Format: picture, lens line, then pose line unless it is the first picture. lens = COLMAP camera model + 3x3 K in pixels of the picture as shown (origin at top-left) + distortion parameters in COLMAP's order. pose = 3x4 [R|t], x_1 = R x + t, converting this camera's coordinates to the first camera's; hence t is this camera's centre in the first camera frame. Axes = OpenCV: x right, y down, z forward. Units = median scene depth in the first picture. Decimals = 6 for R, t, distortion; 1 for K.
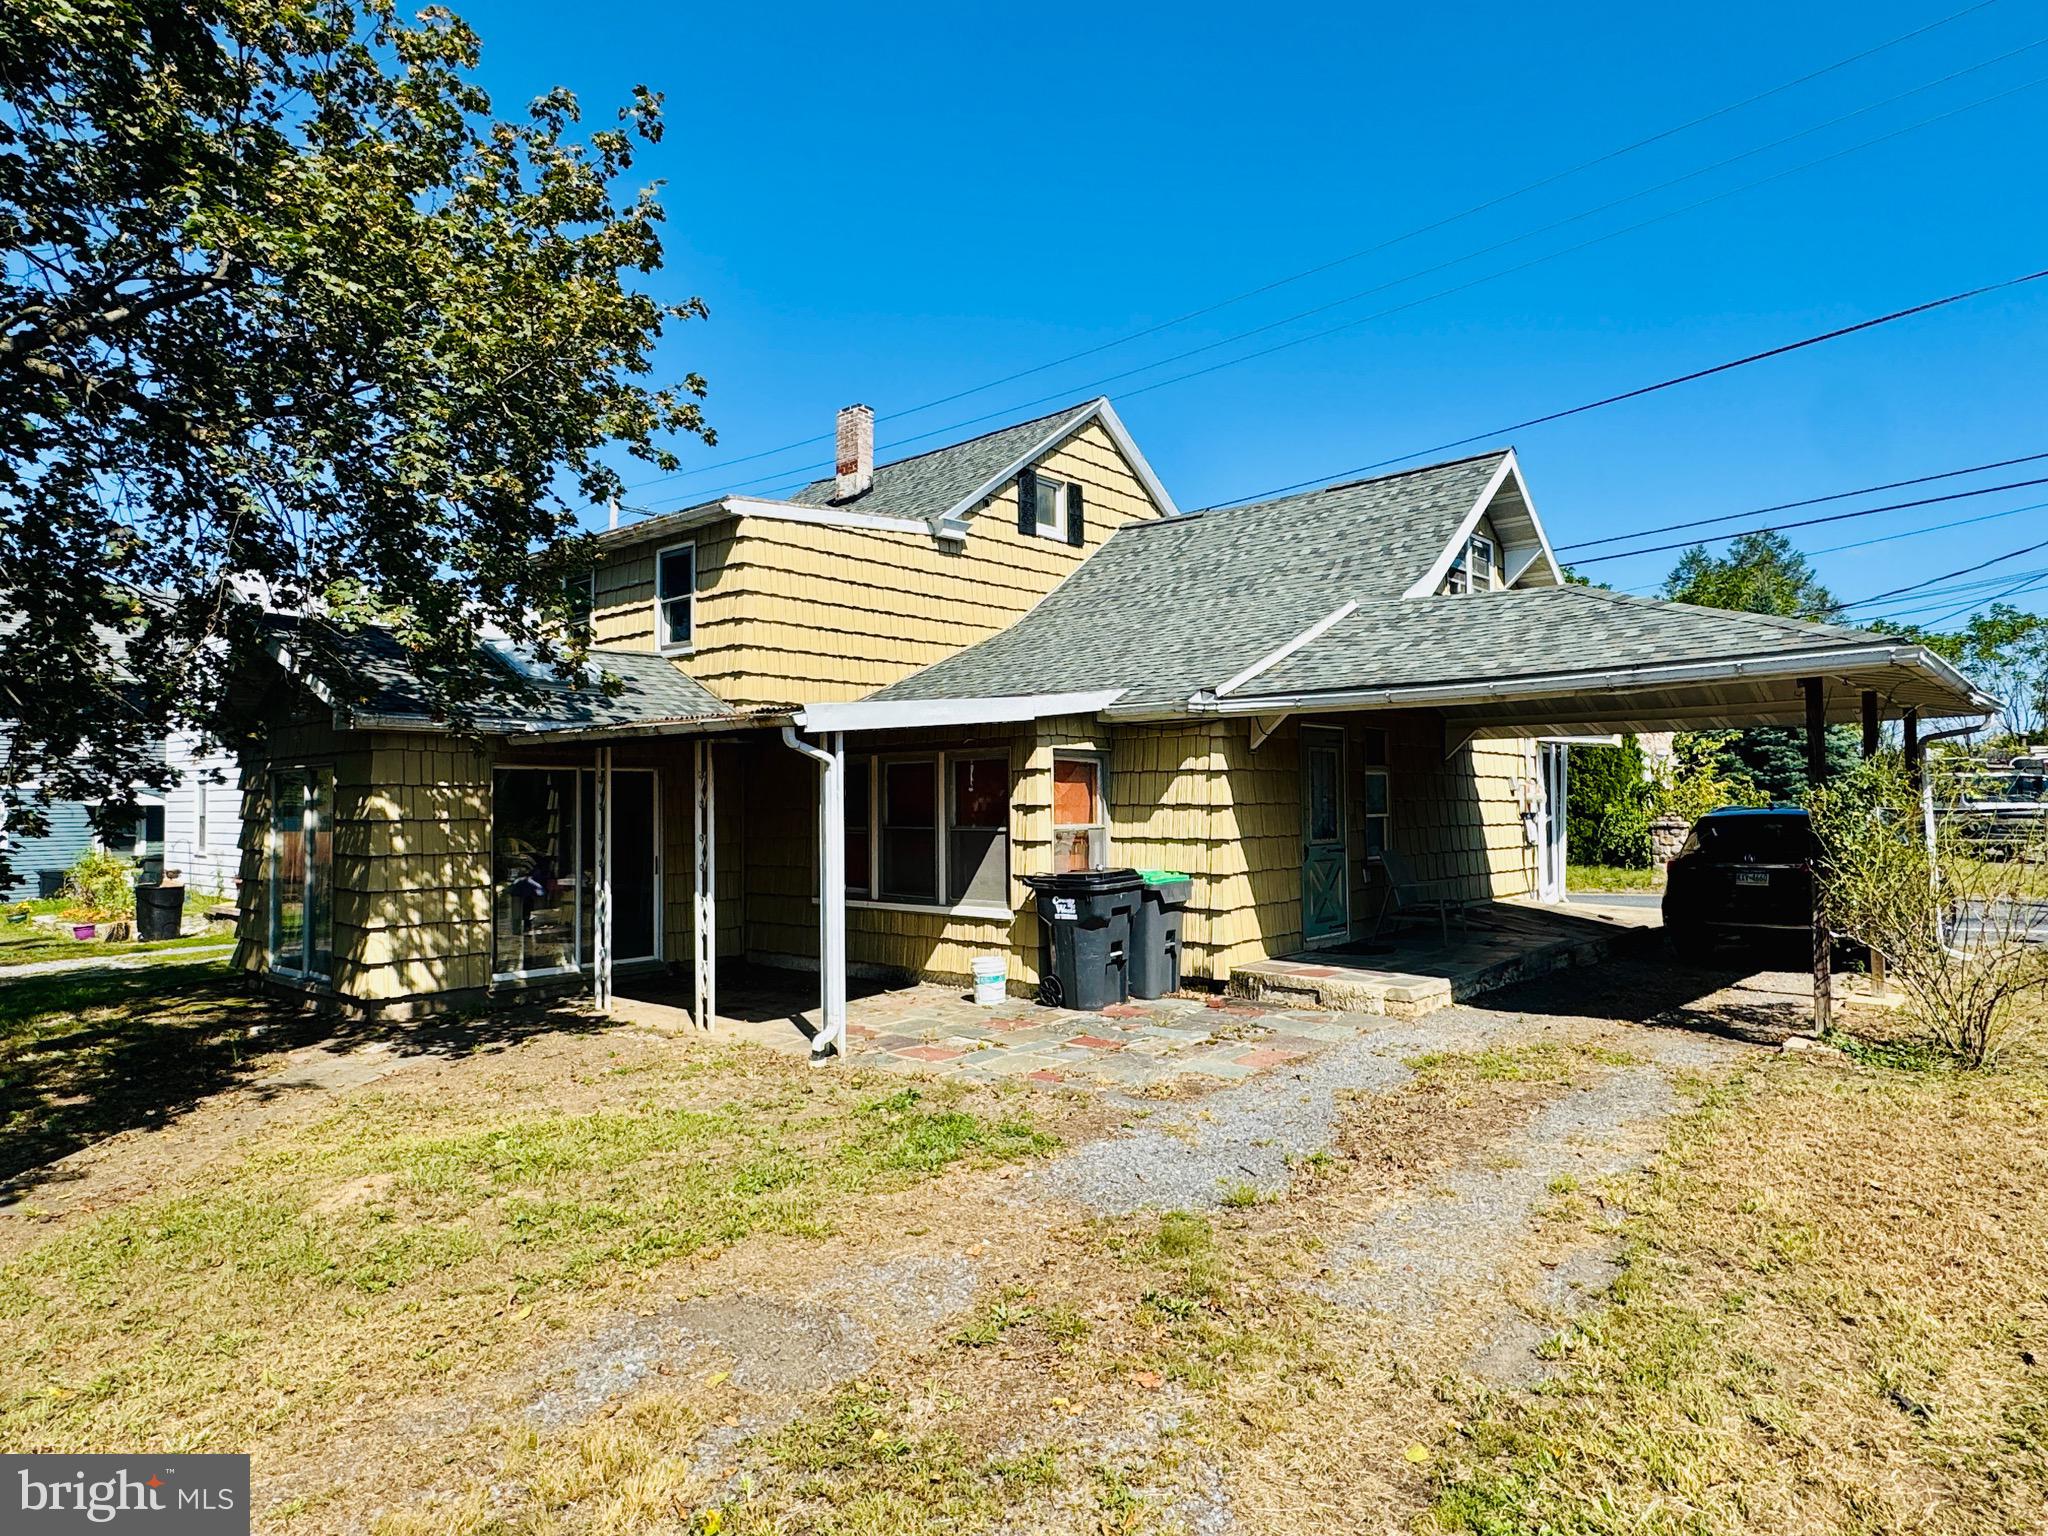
lens RADIAL K [[1171.5, 0, 1029.5], [0, 1171.5, 773.4], [0, 0, 1]] dist [-0.014139, 0.003780]
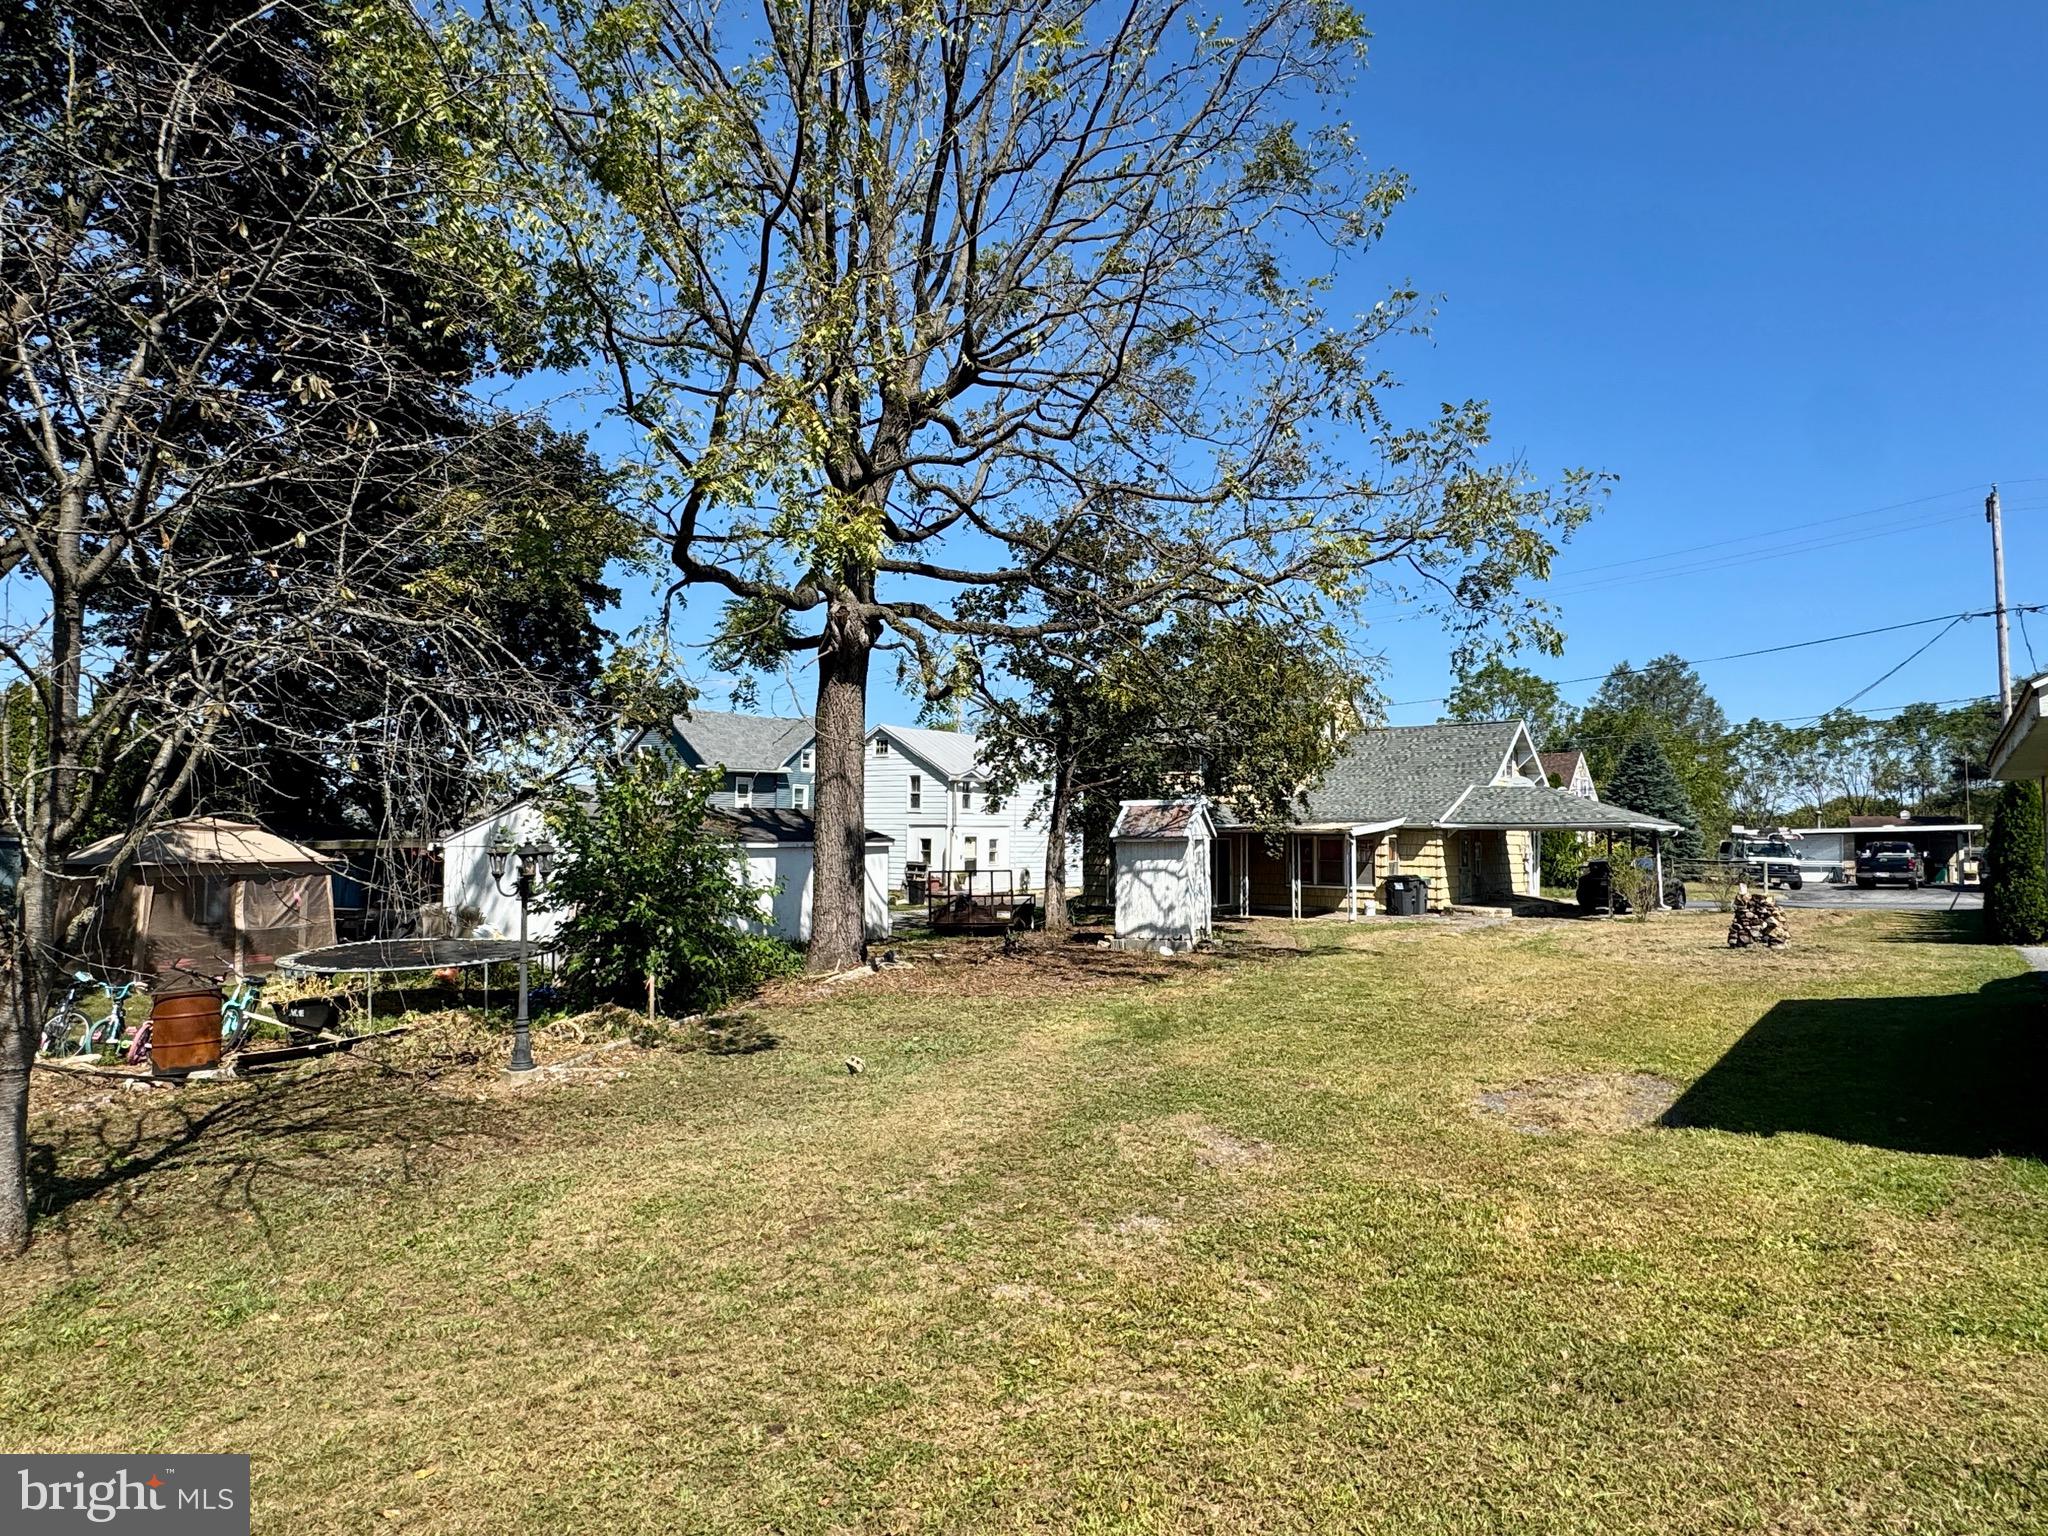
lens RADIAL K [[1171.5, 0, 1018.5], [0, 1171.5, 759.8], [0, 0, 1]] dist [-0.014139, 0.003780]
pose [[0.999466, 0.019834, 0.025961, -1.081213], [-0.018806, 0.999053, -0.039225, -0.088650], [-0.026715, 0.038716, 0.998893, -2.191406]]
